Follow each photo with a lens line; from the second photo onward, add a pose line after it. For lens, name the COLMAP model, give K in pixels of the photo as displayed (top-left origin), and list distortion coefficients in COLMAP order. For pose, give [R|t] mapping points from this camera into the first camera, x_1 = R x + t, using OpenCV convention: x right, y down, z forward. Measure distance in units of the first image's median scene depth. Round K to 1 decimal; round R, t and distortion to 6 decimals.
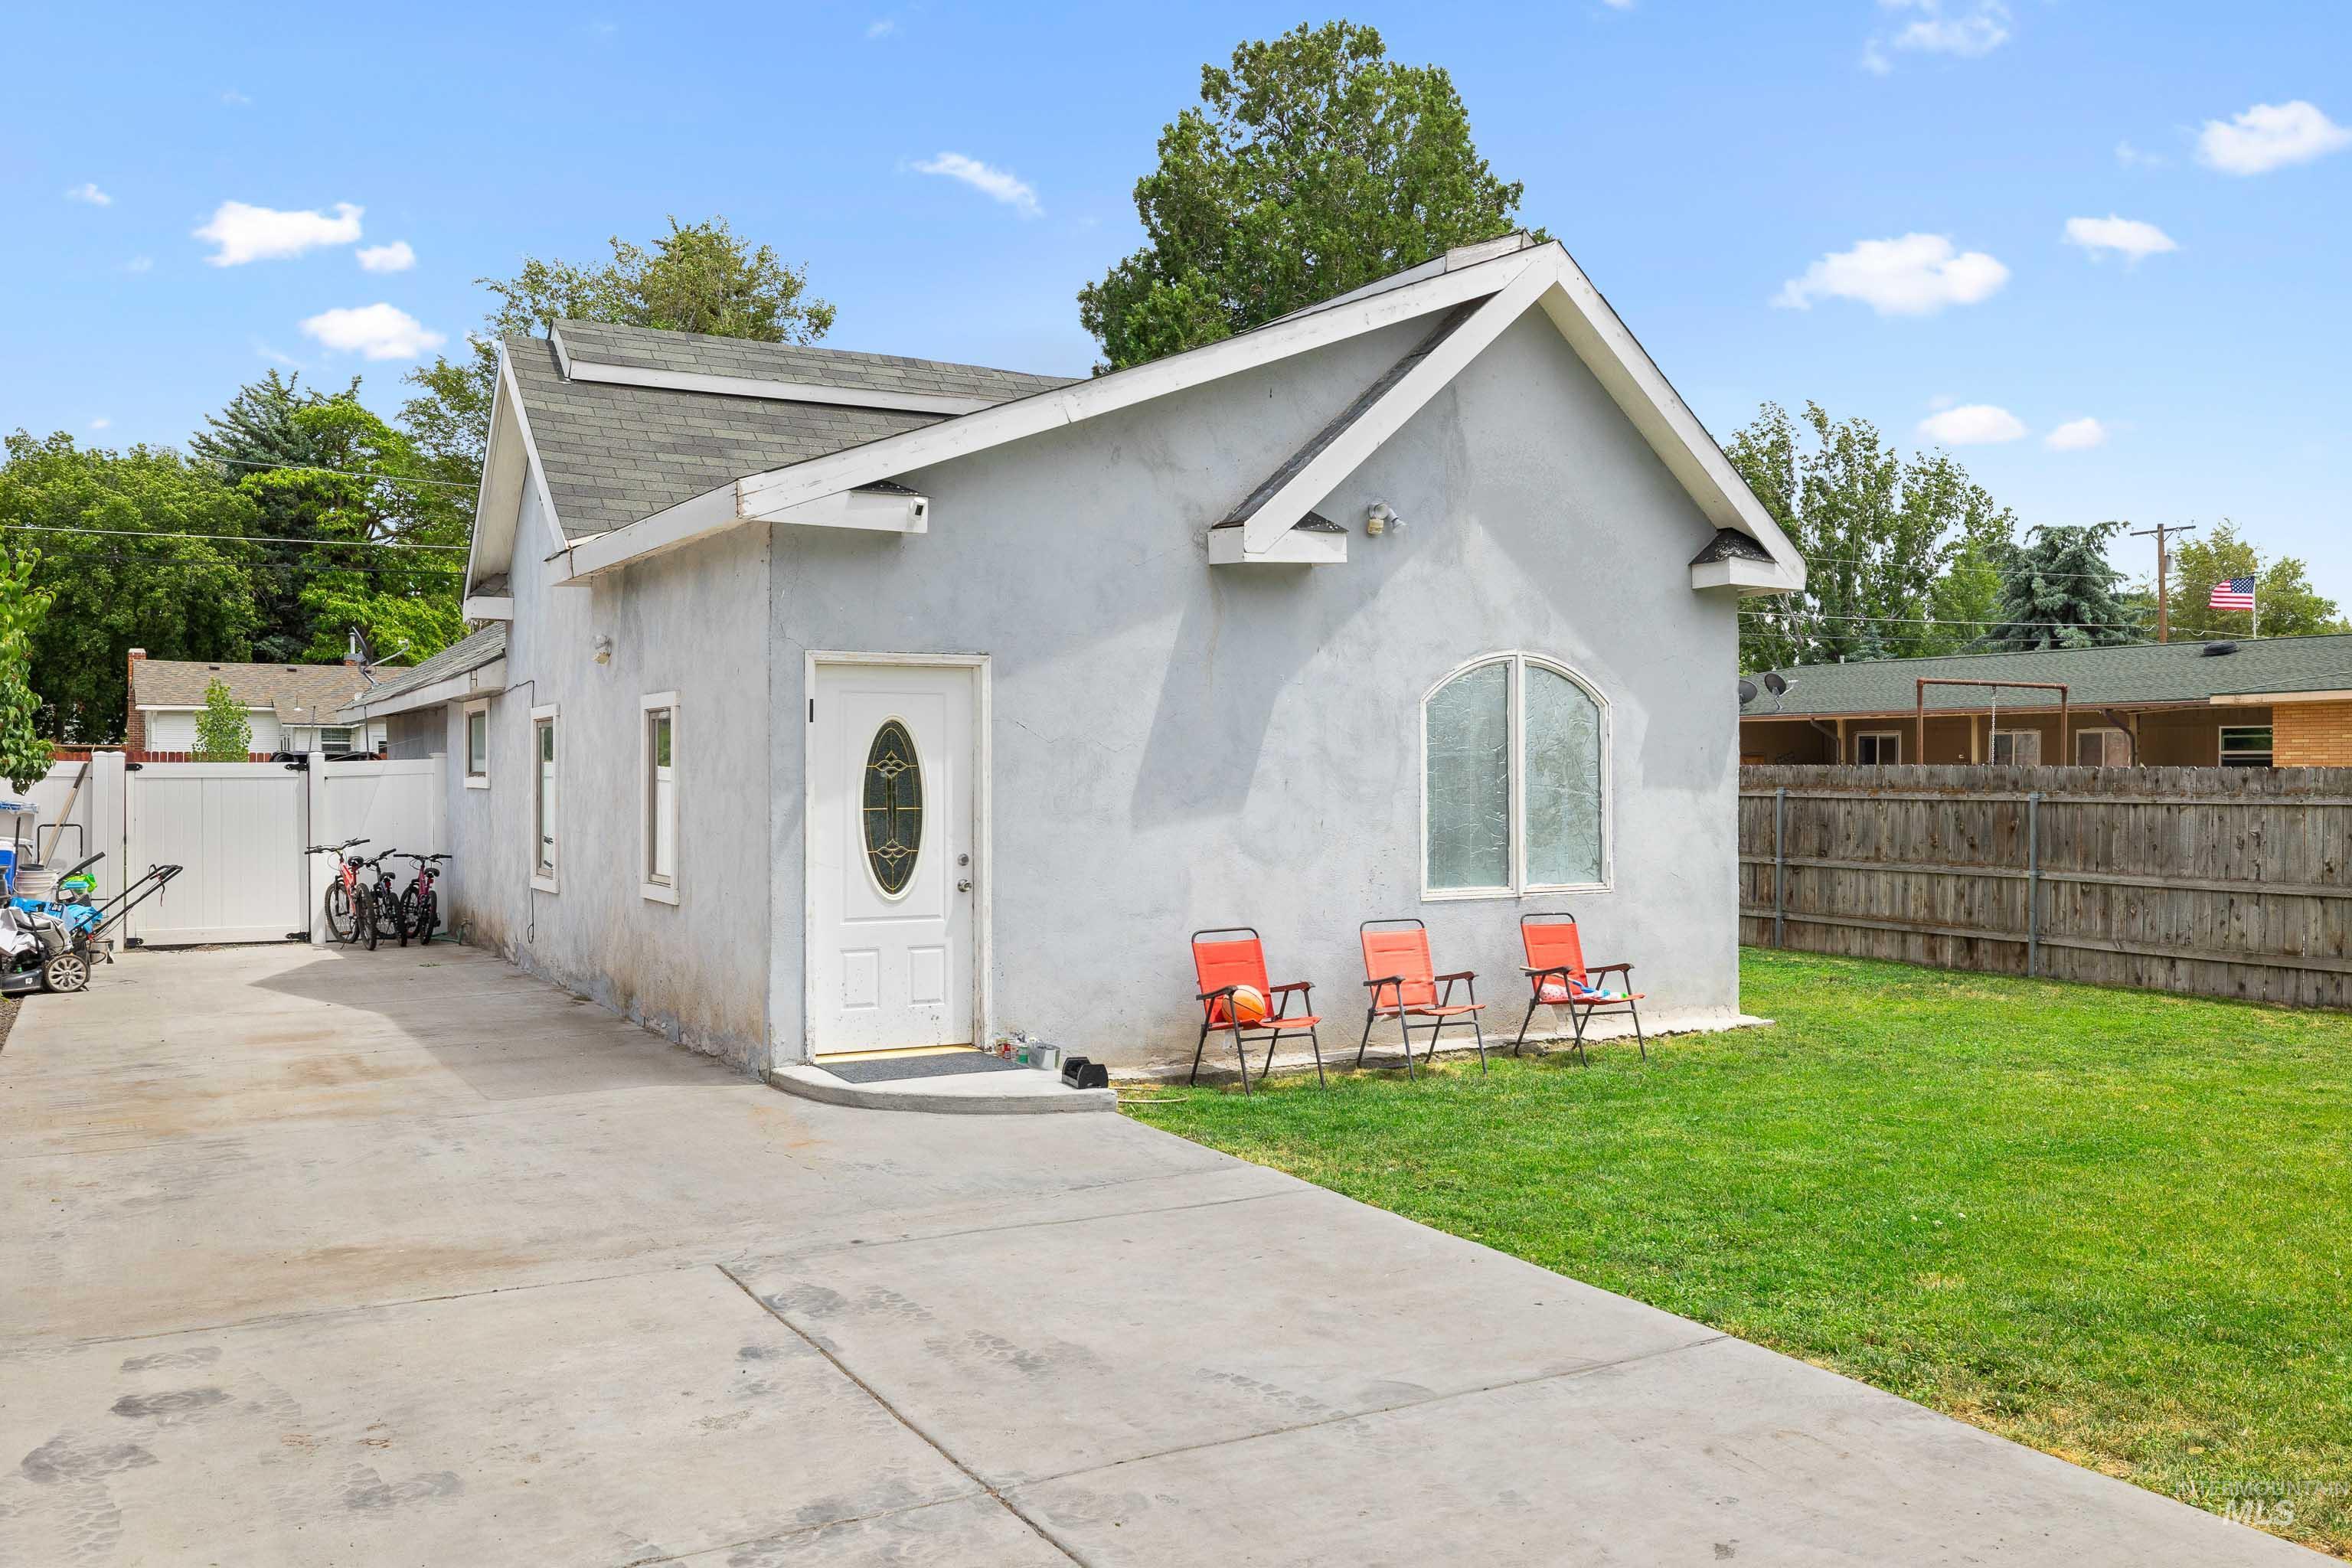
lens RADIAL K [[1865.1, 0, 1176.0], [0, 1865.1, 784.0], [0, 0, 1]] dist [0.001716, 0.000805]
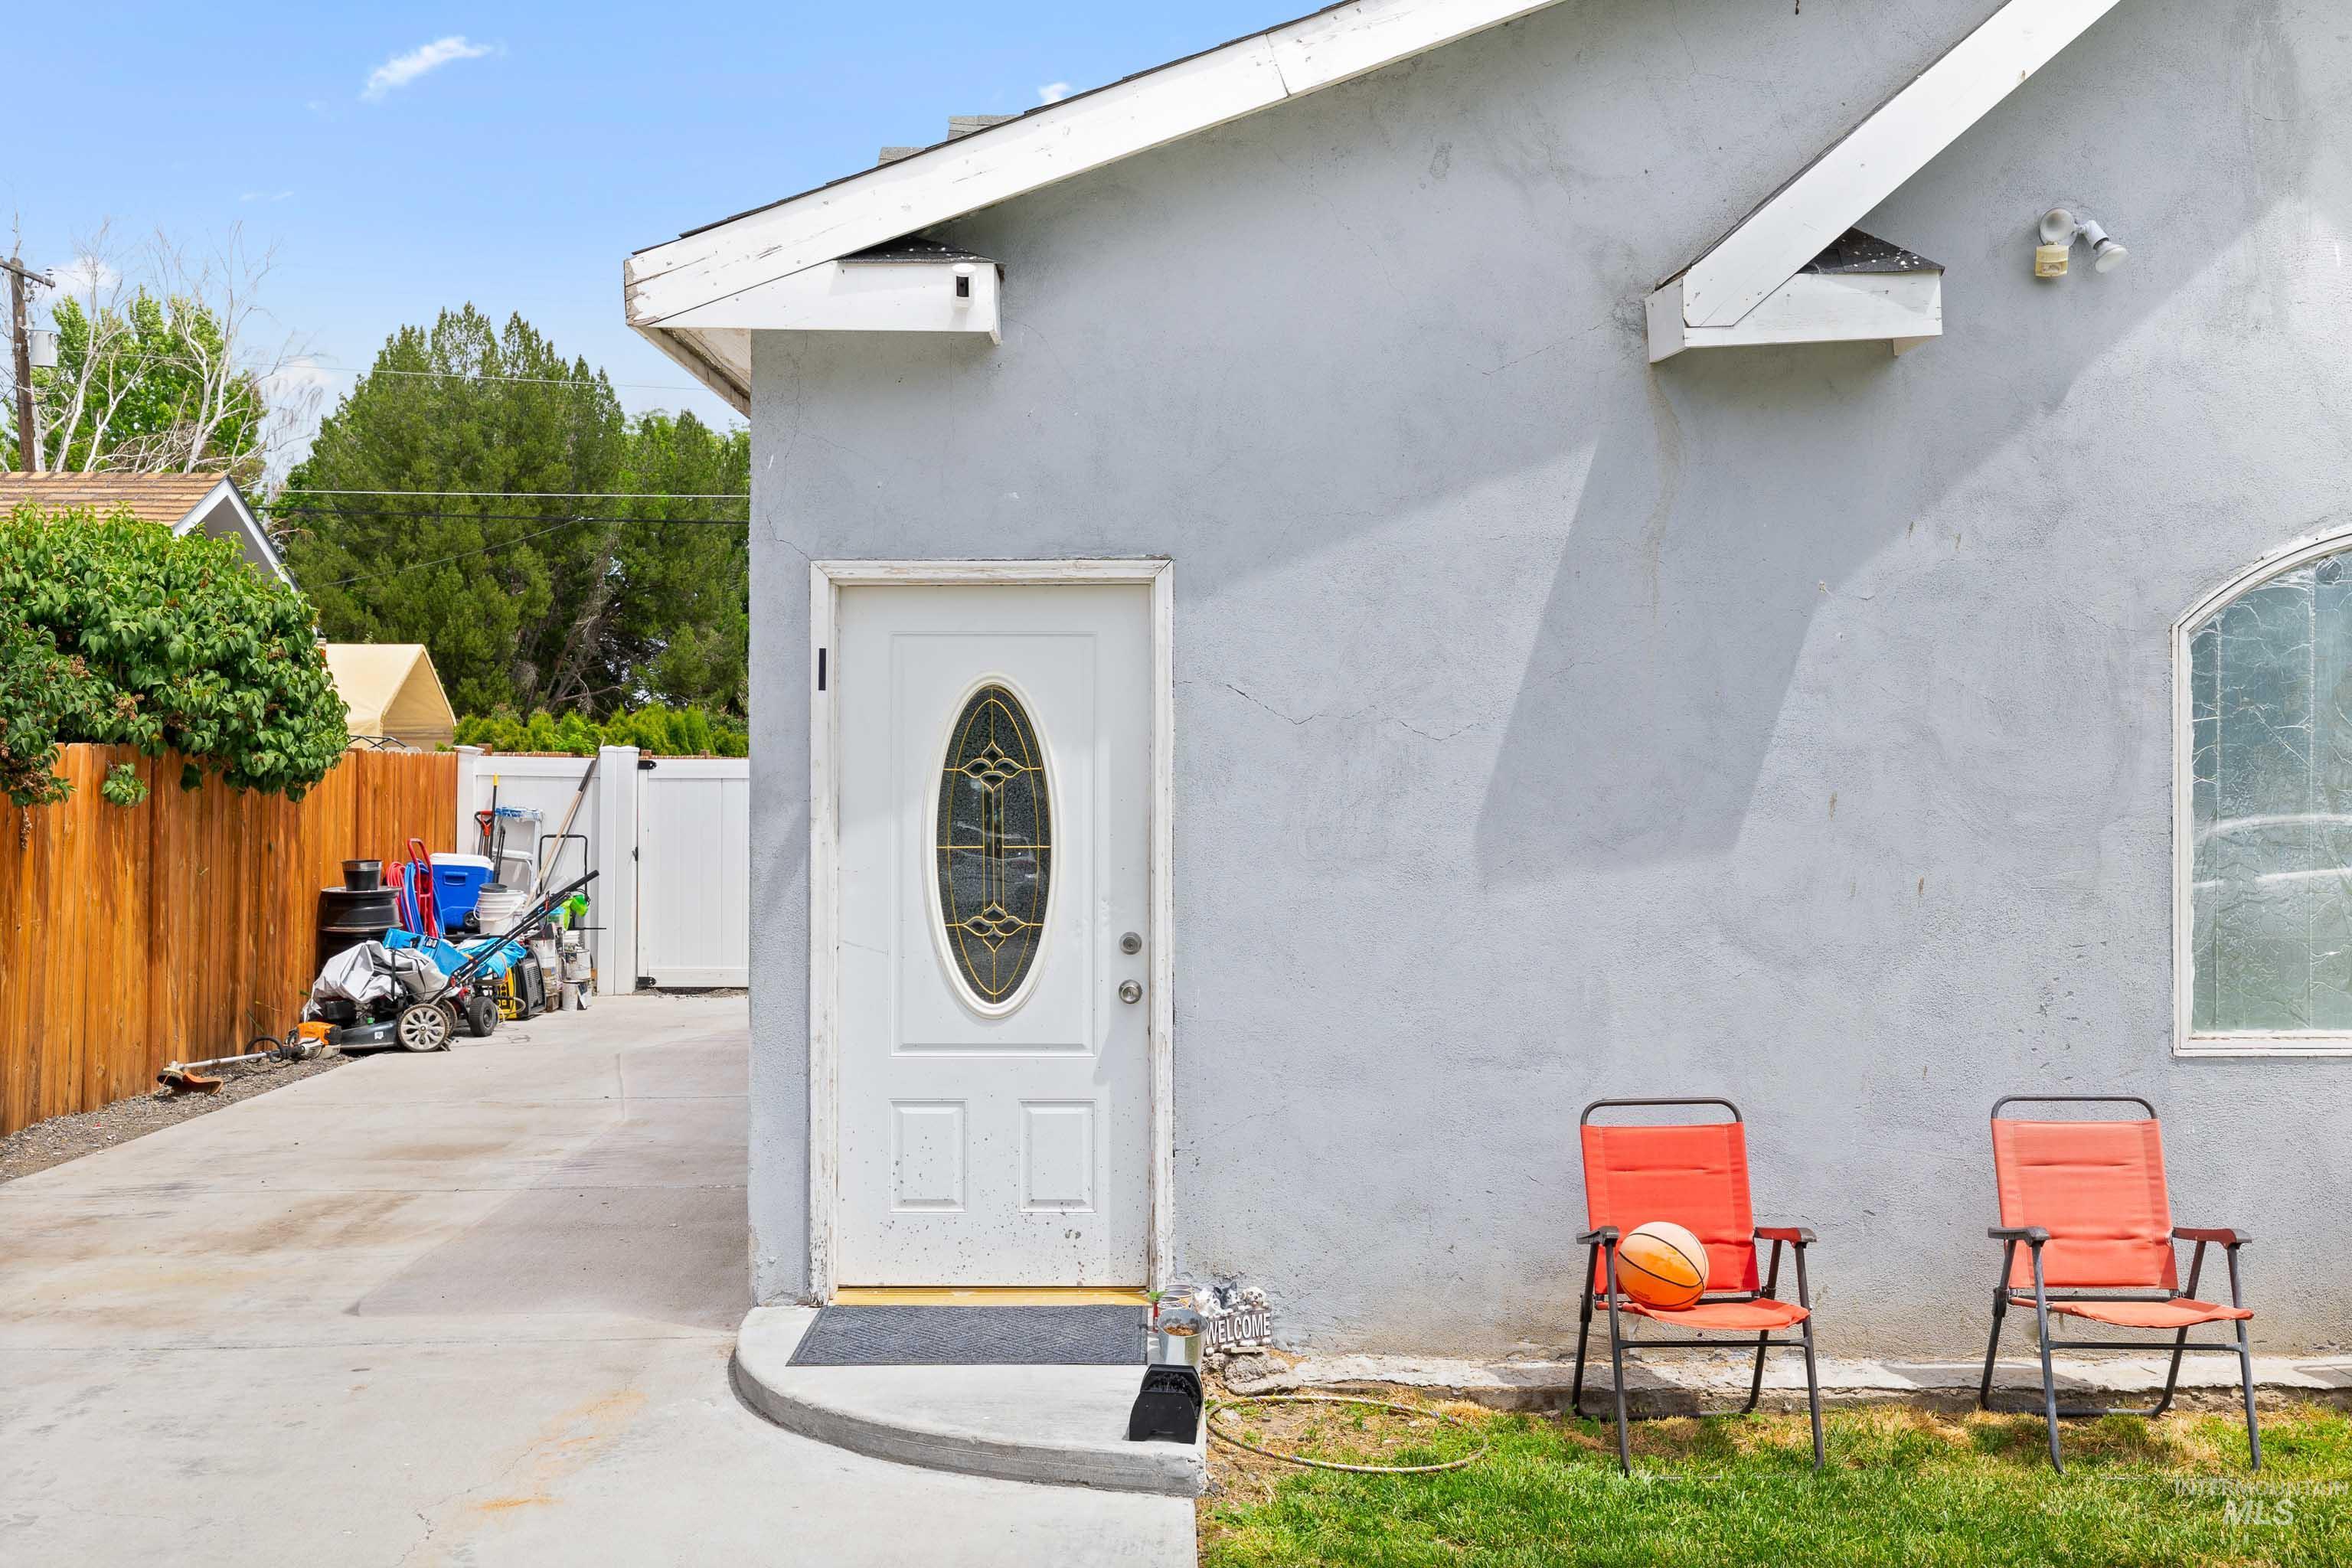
lens RADIAL K [[2298.5, 0, 1176.0], [0, 2298.5, 784.0], [0, 0, 1]] dist [0.000364, 0.000042]
pose [[0.877496, 0.003914, -0.479568, 0.197773], [-0.003385, 0.999992, 0.001967, -0.006031], [0.479572, -0.000103, 0.877502, 0.393549]]
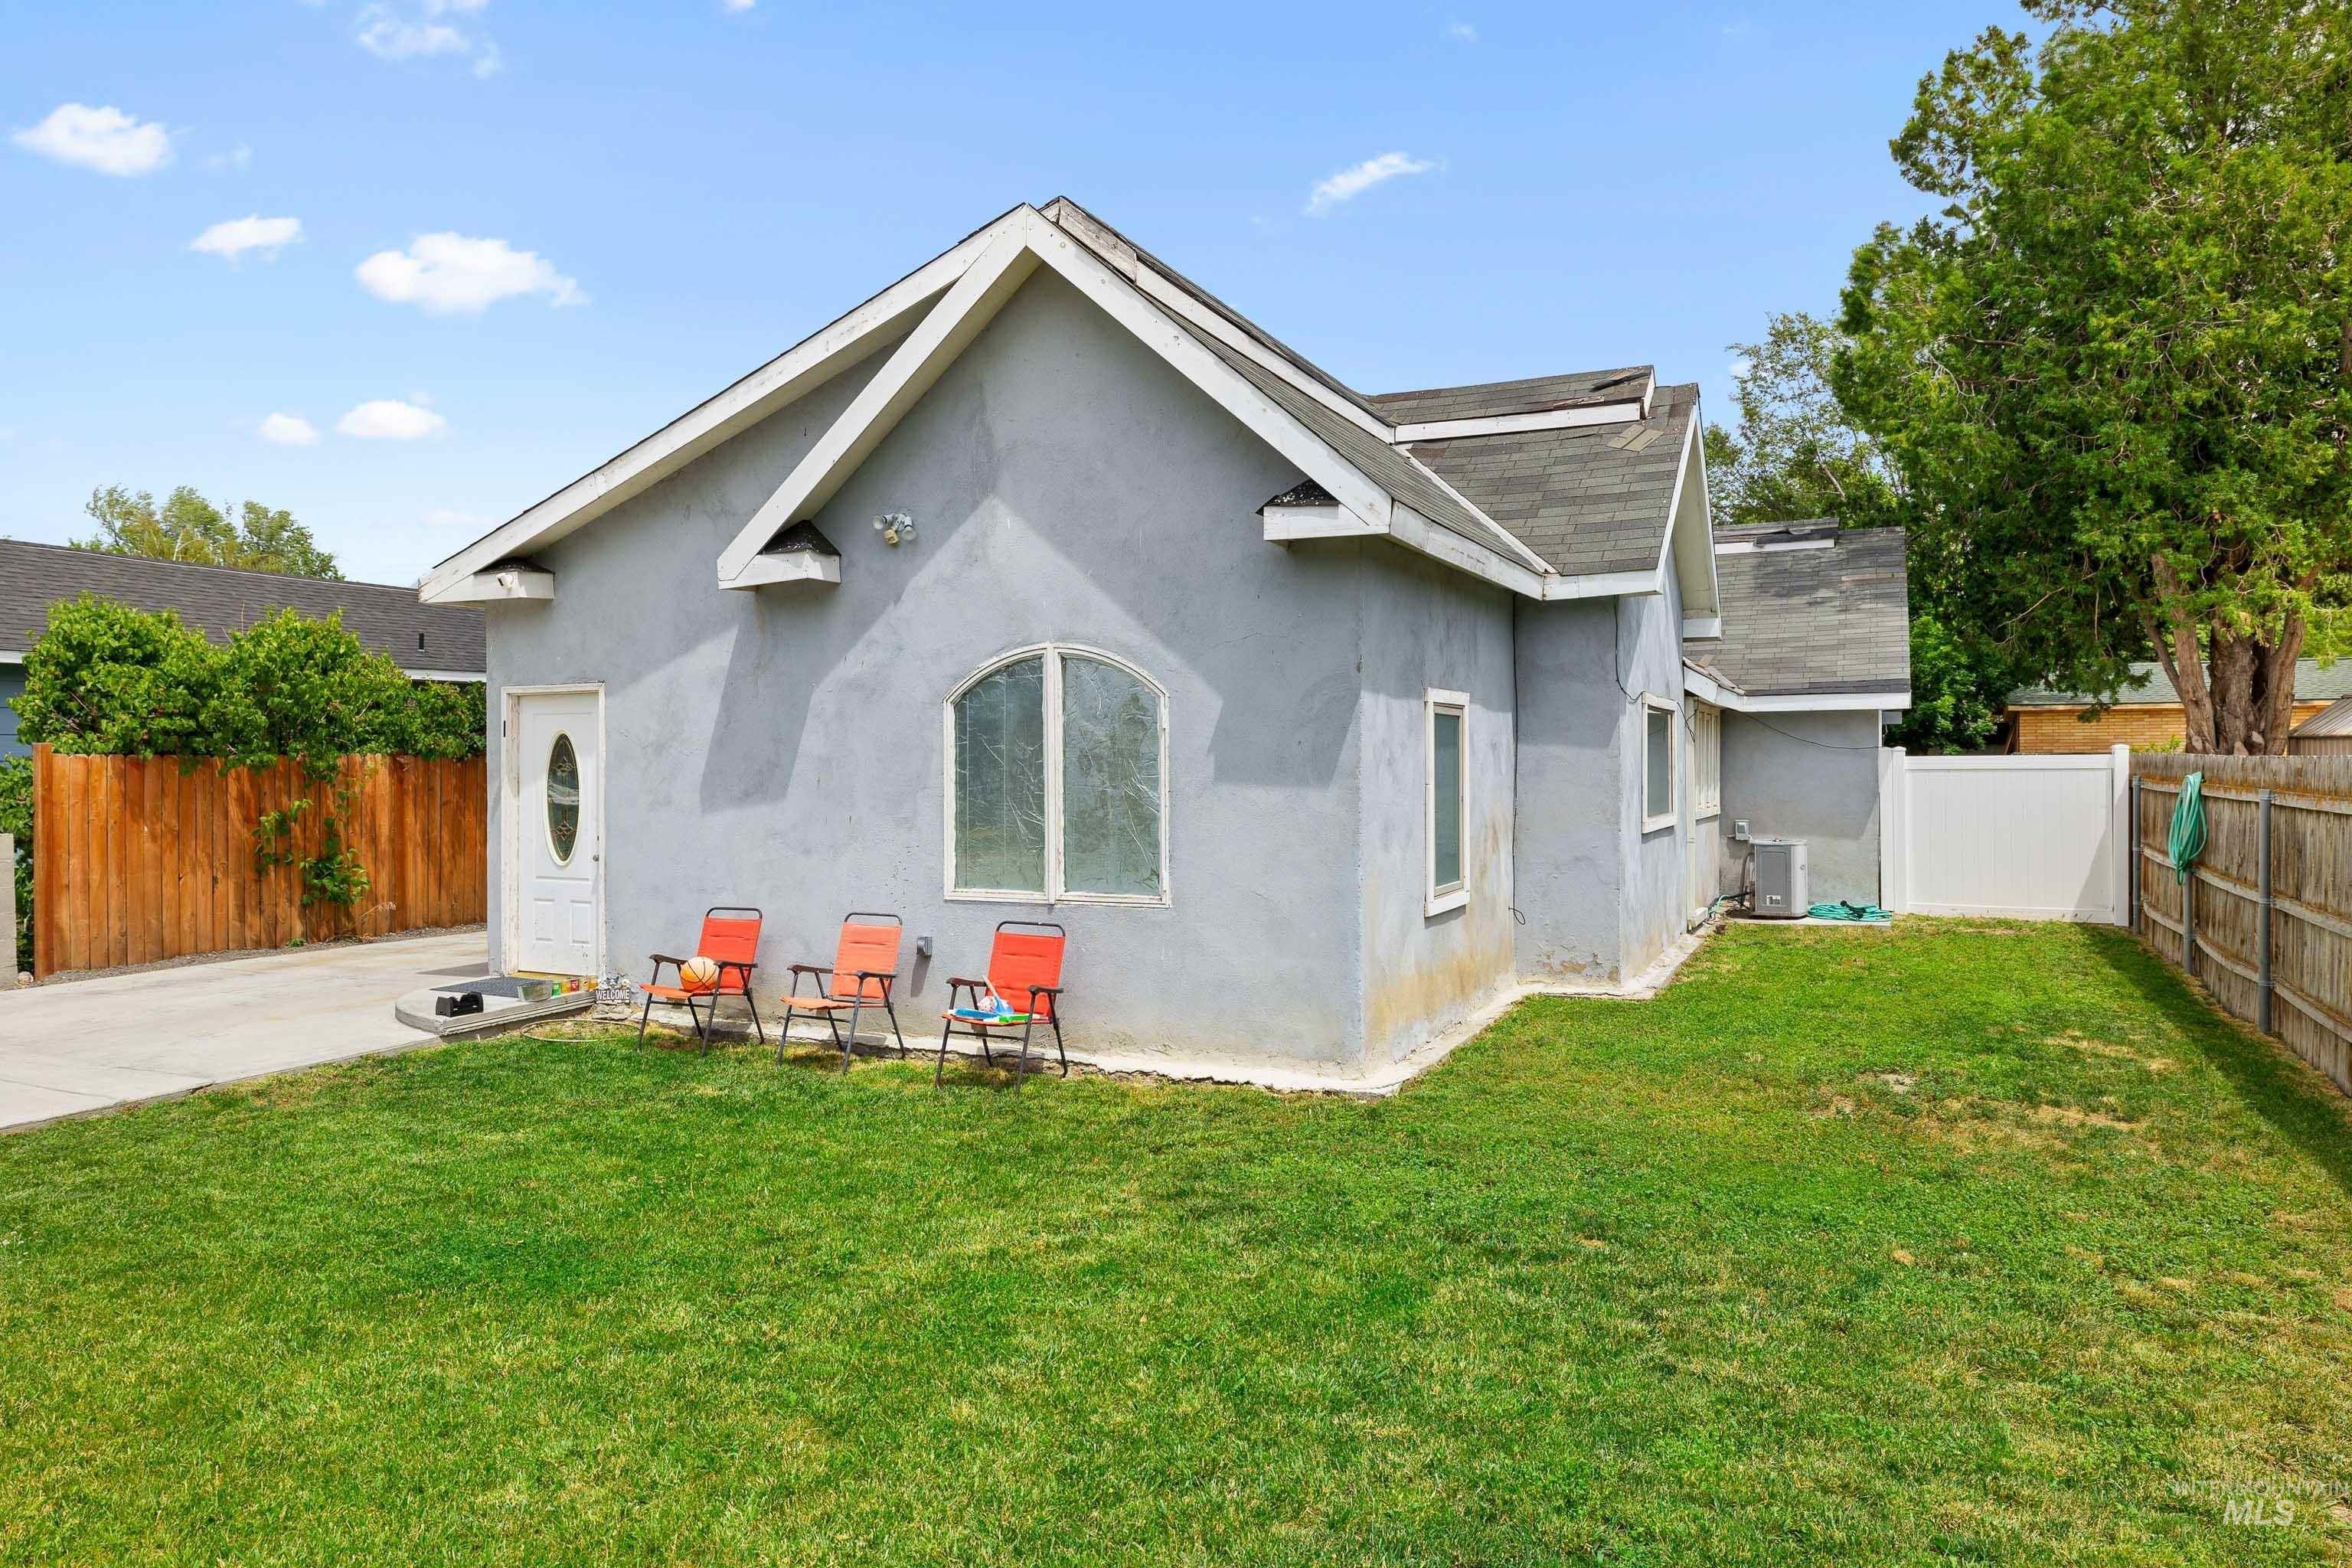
lens RADIAL K [[1489.6, 0, 1176.0], [0, 1489.6, 784.0], [0, 0, 1]] dist [-0.010004, -0.001820]
pose [[0.578646, 0.011727, -0.815495, 0.905711], [-0.001105, 0.999907, 0.013596, -0.011481], [0.815578, -0.006966, 0.578605, 0.666395]]
